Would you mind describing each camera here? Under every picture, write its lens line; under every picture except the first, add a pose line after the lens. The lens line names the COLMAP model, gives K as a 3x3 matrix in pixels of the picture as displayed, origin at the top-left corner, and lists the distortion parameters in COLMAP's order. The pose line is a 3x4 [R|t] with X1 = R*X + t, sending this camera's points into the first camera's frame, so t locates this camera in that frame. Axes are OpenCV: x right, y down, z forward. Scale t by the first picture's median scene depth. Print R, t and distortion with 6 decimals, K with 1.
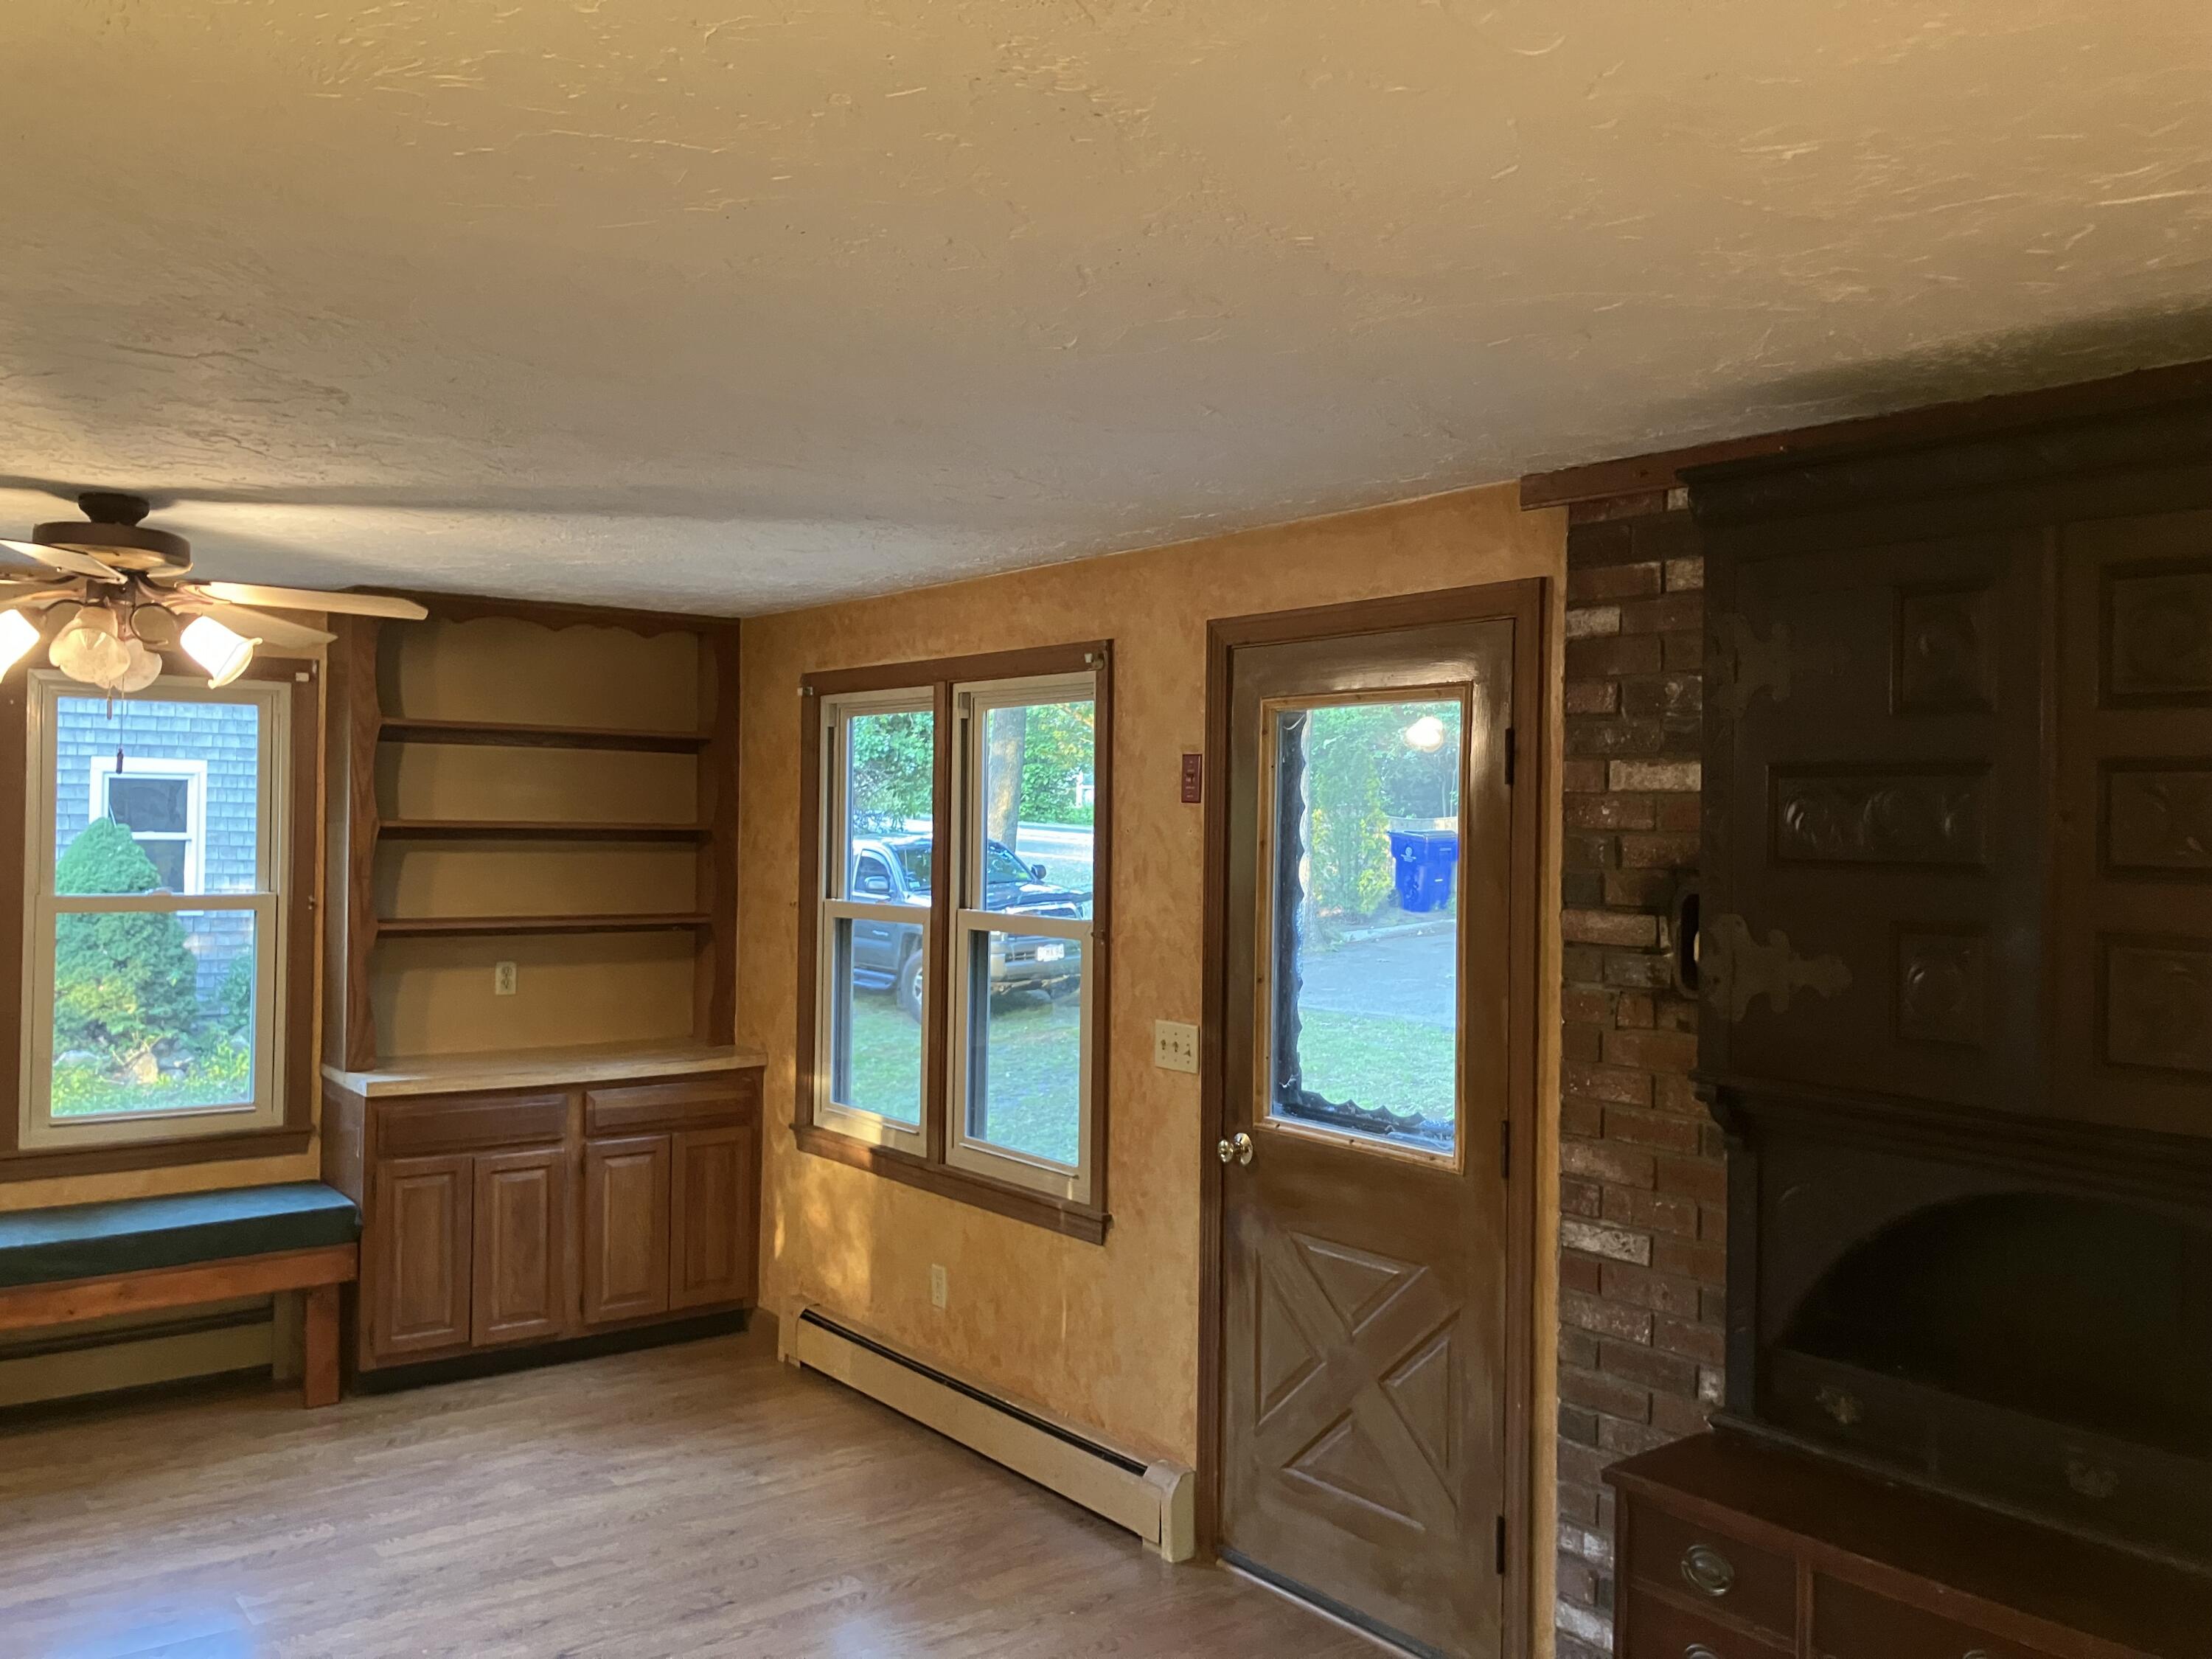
lens RADIAL K [[1817.8, 0, 1097.3], [0, 1817.8, 809.7], [0, 0, 1]] dist [0.032105, -0.051799]
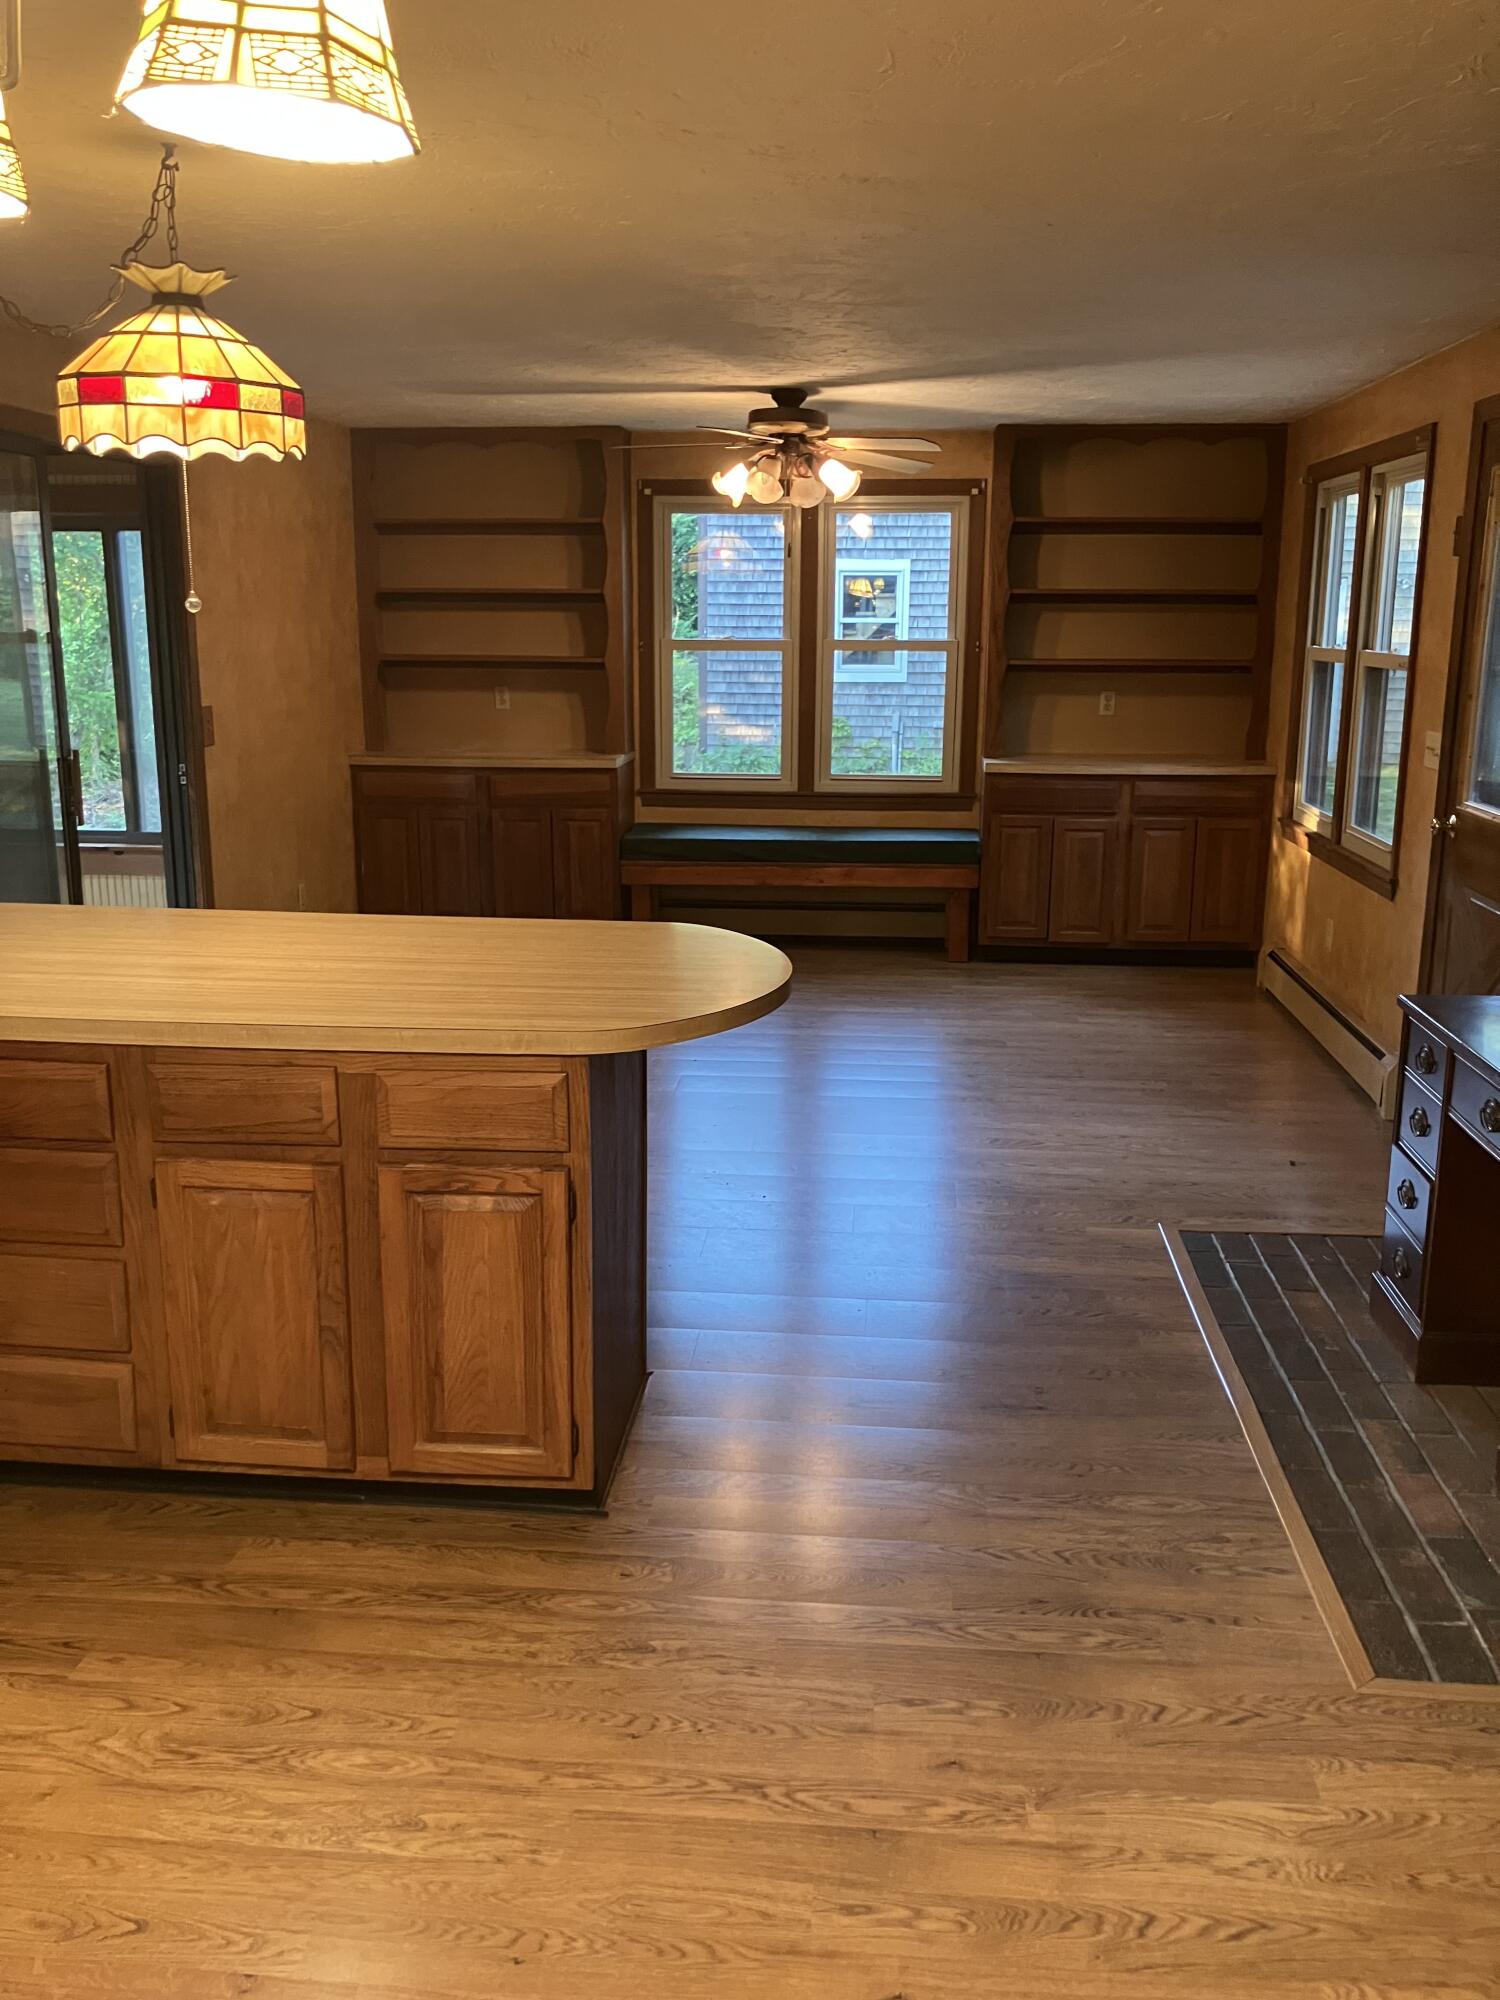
lens RADIAL K [[1643.6, 0, 761.6], [0, 1643.6, 997.2], [0, 0, 1]] dist [0.032105, -0.051799]
pose [[0.742255, 0.143325, -0.654611, 0.378437], [0.012592, 0.973704, 0.227468, 0.021442], [0.670000, -0.177082, 0.720932, -0.161792]]
